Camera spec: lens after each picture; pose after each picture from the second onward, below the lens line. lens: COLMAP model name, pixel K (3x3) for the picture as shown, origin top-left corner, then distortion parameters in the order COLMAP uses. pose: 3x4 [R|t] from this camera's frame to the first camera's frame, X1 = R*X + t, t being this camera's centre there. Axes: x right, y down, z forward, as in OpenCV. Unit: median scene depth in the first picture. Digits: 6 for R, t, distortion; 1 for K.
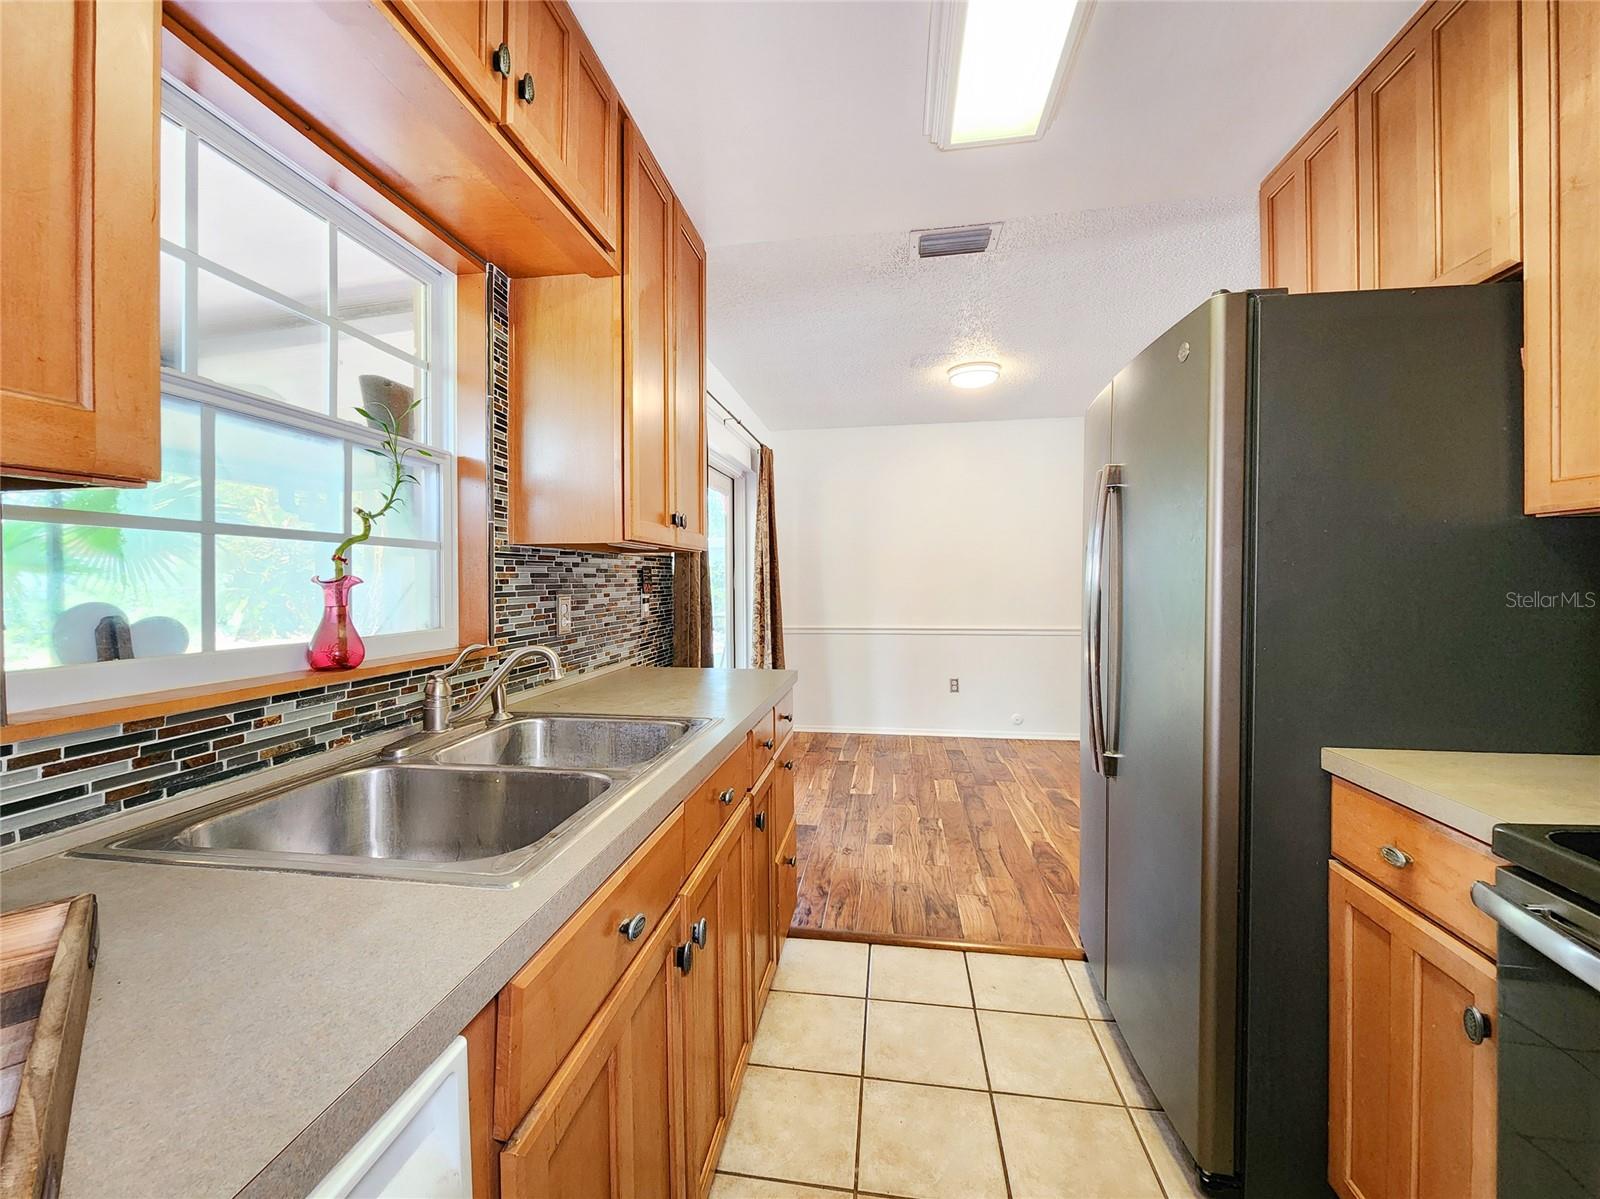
lens RADIAL K [[655.0, 0, 763.1], [0, 655.0, 591.6], [0, 0, 1]] dist [0.000664, -0.002500]
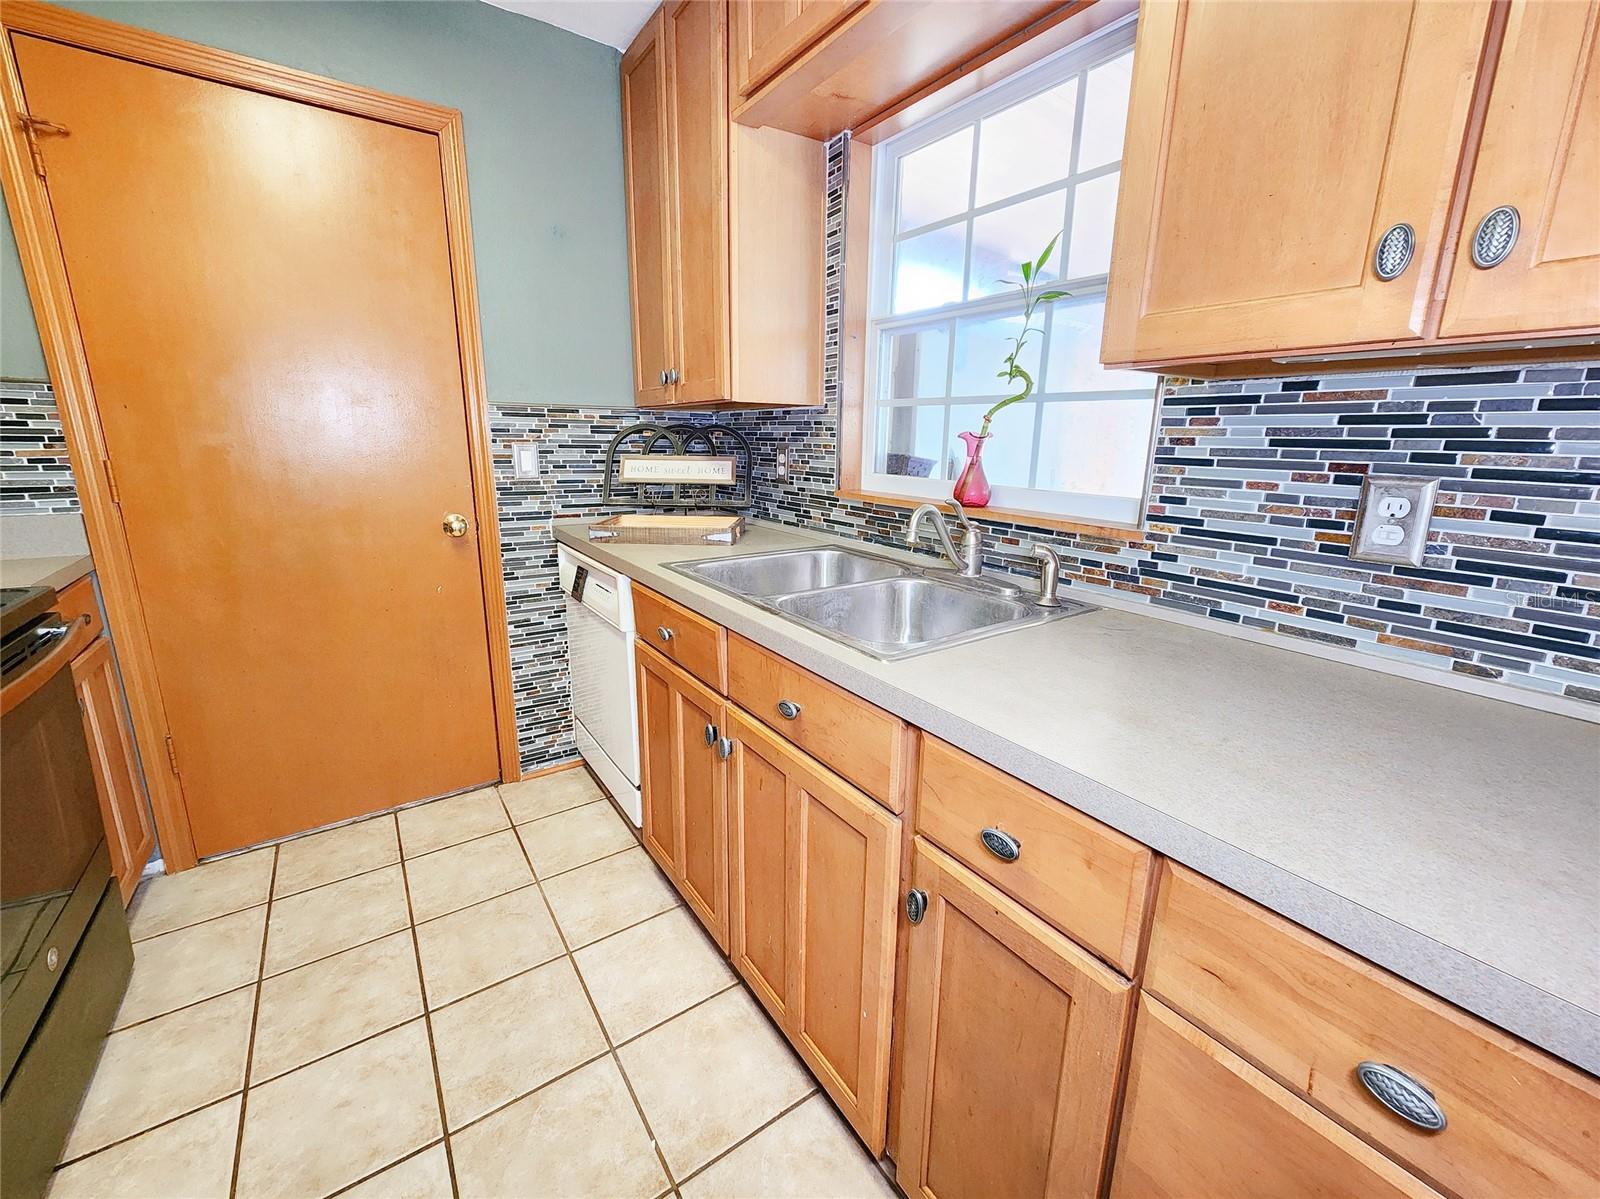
lens RADIAL K [[655.0, 0, 800.4], [0, 655.0, 590.1], [0, 0, 1]] dist [0.000664, -0.002500]
pose [[-0.694383, 0.180518, -0.696596, 0.357657], [-0.008612, 0.965870, 0.258883, -0.036865], [0.719554, 0.185763, -0.669129, 1.148343]]
